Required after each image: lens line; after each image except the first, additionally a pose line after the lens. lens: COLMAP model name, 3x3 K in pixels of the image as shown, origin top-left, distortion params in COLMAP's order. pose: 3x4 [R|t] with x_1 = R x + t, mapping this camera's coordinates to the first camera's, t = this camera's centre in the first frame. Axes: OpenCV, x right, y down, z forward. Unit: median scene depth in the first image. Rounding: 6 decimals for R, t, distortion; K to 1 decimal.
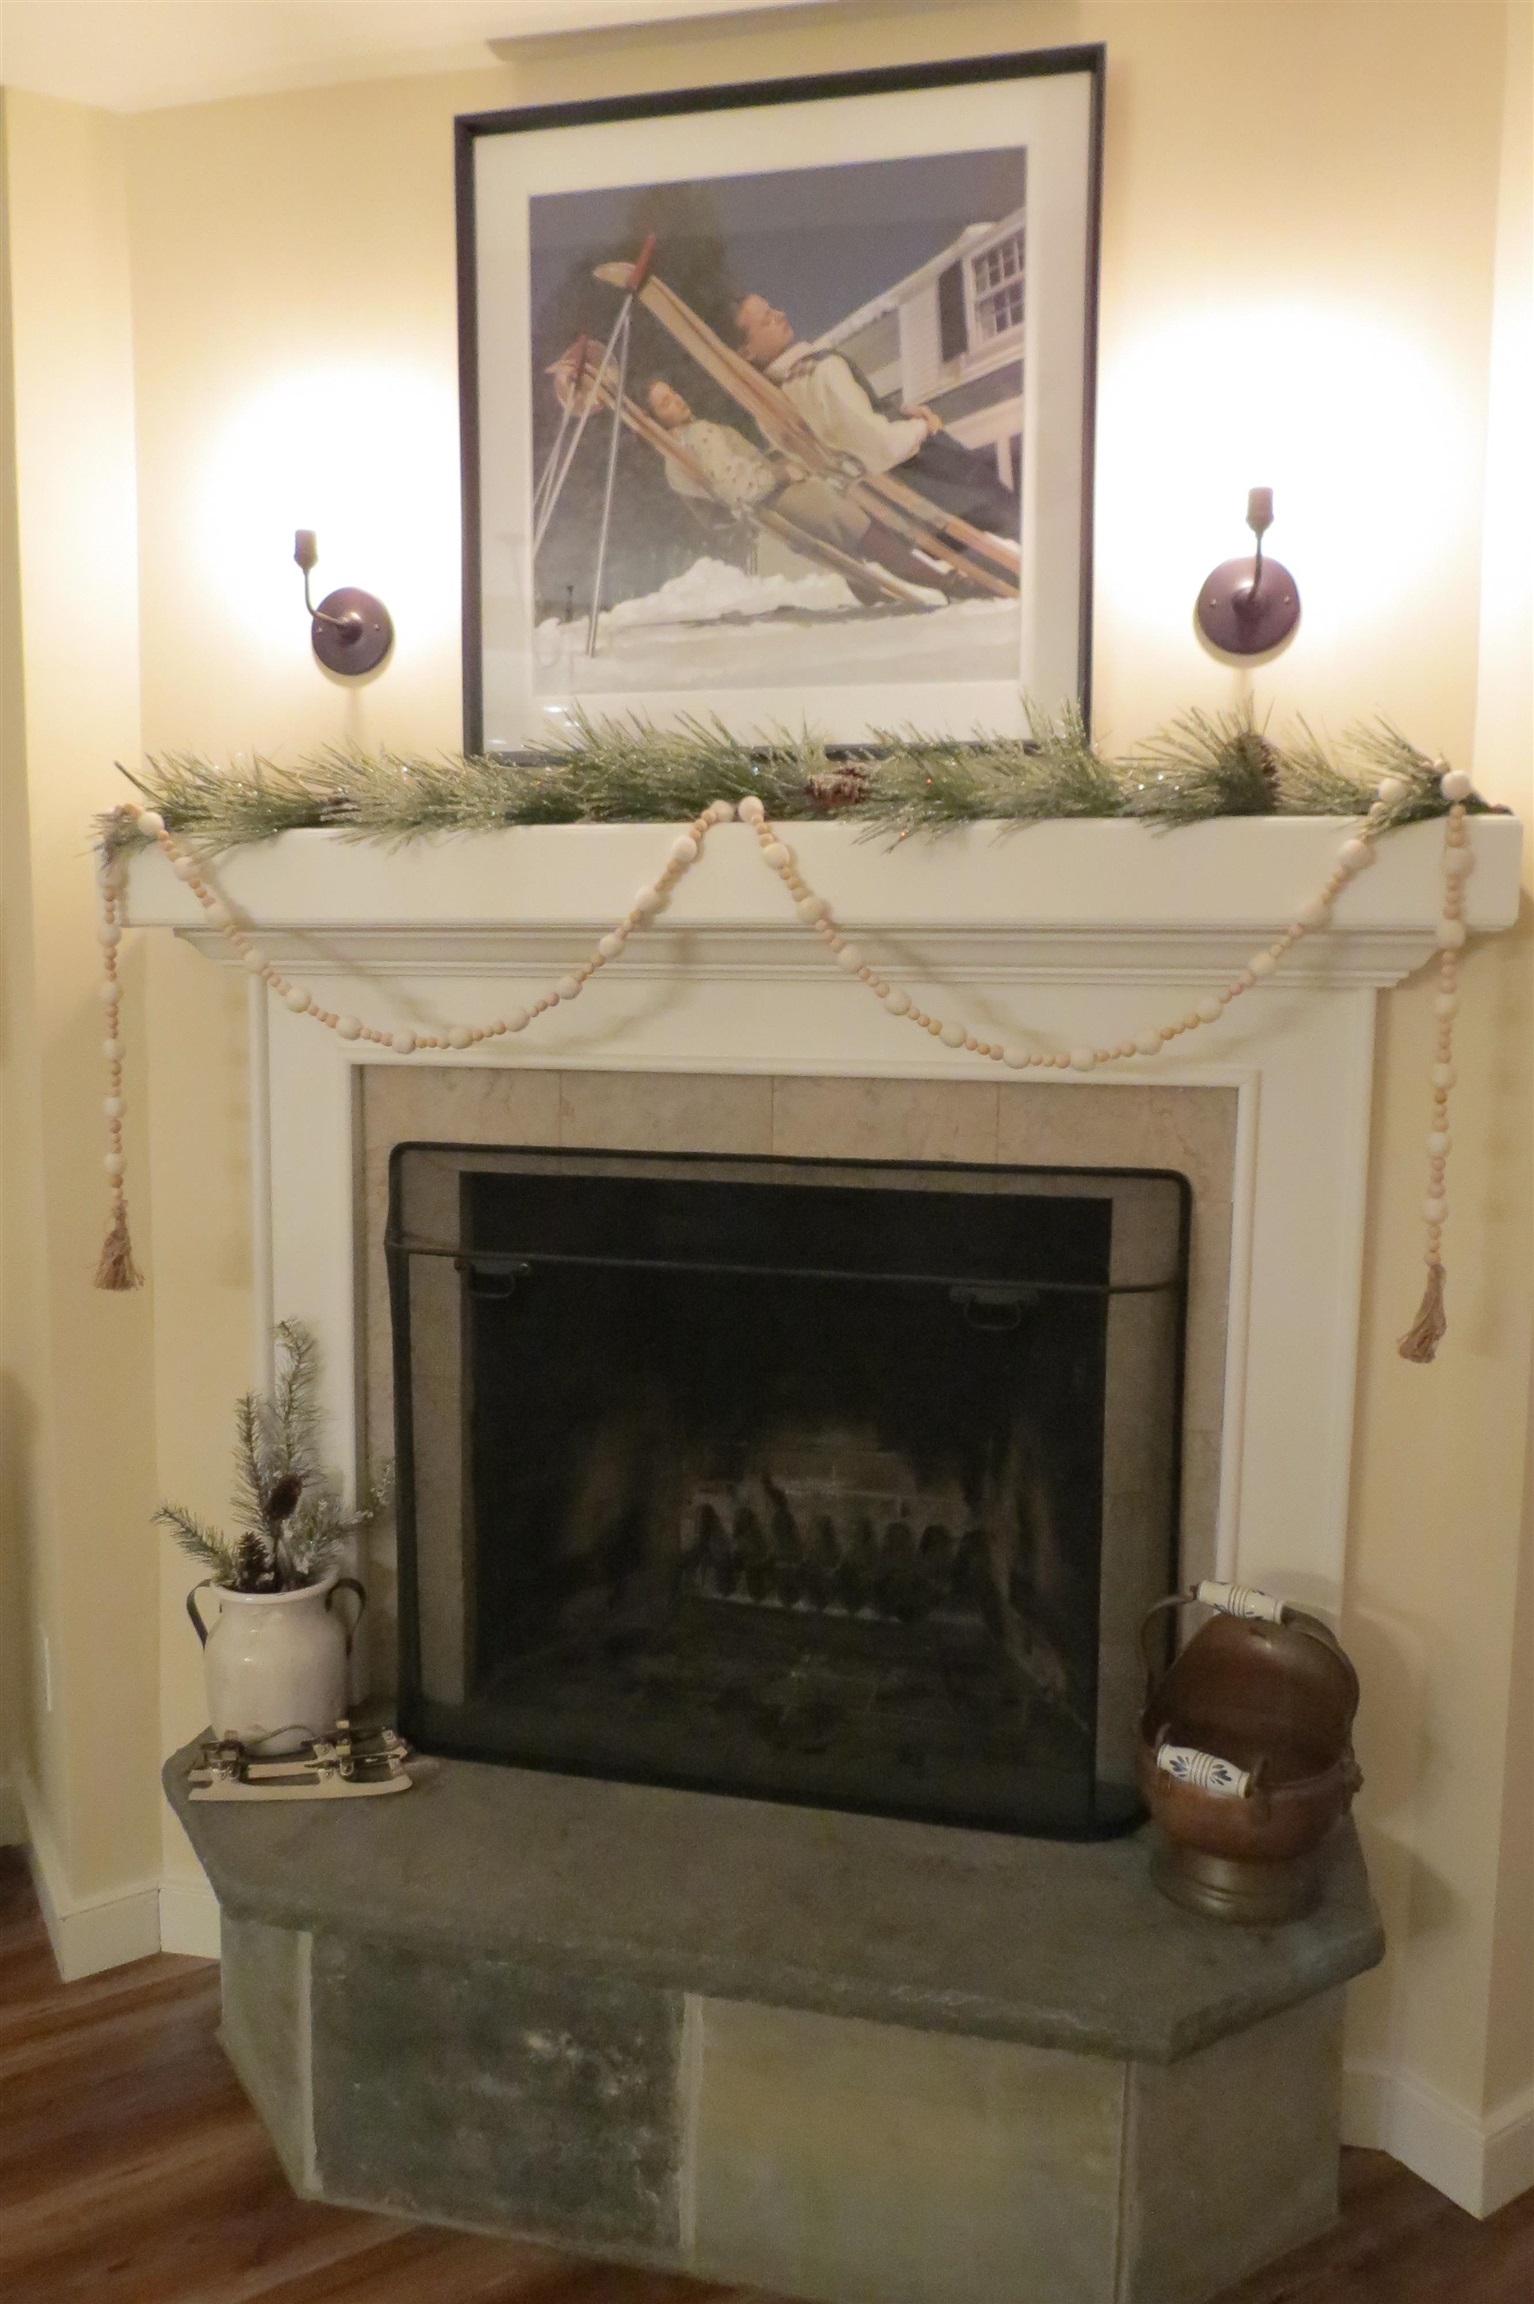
lens RADIAL K [[1623.4, 0, 767.0], [0, 1623.4, 1152.0], [0, 0, 1]] dist [-0.036892, 0.001657]
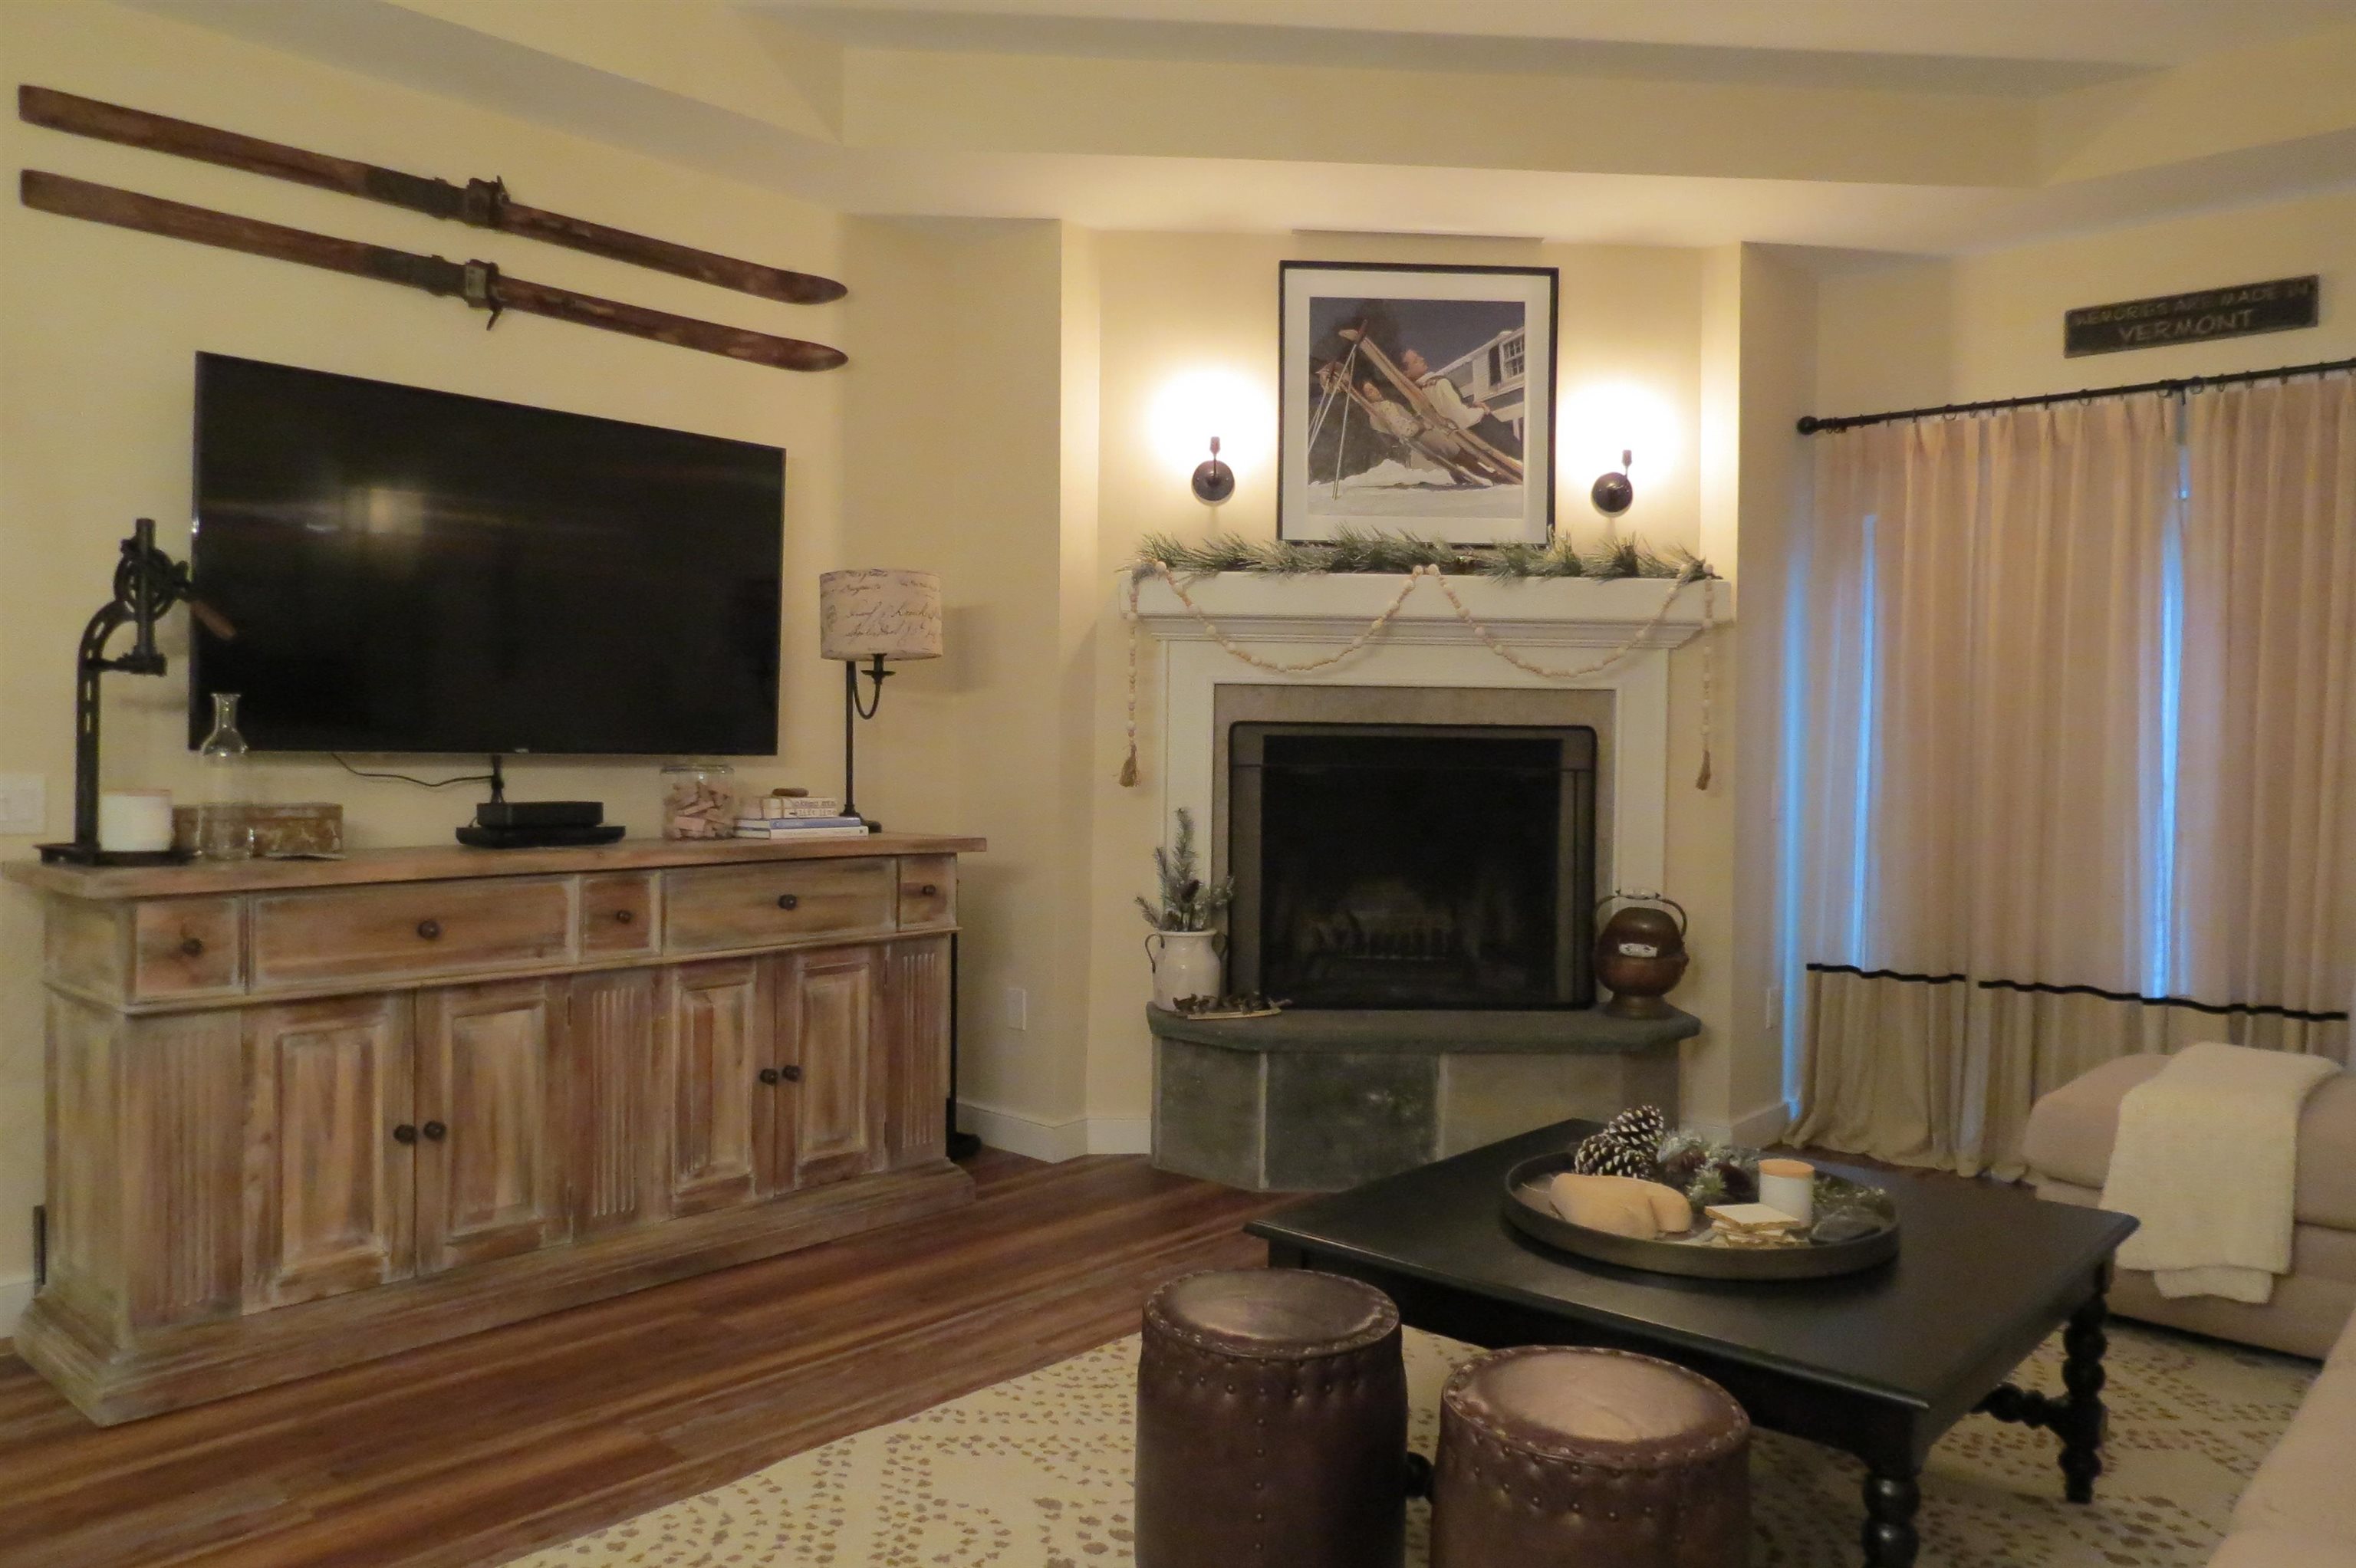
lens RADIAL K [[1659.8, 0, 1178.0], [0, 1659.8, 784.0], [0, 0, 1]] dist [-0.036892, 0.001657]
pose [[0.963940, -0.006336, 0.266045, -0.974879], [0.028064, 0.996562, -0.077947, 0.269258], [-0.264637, 0.082602, 0.960804, -1.158421]]
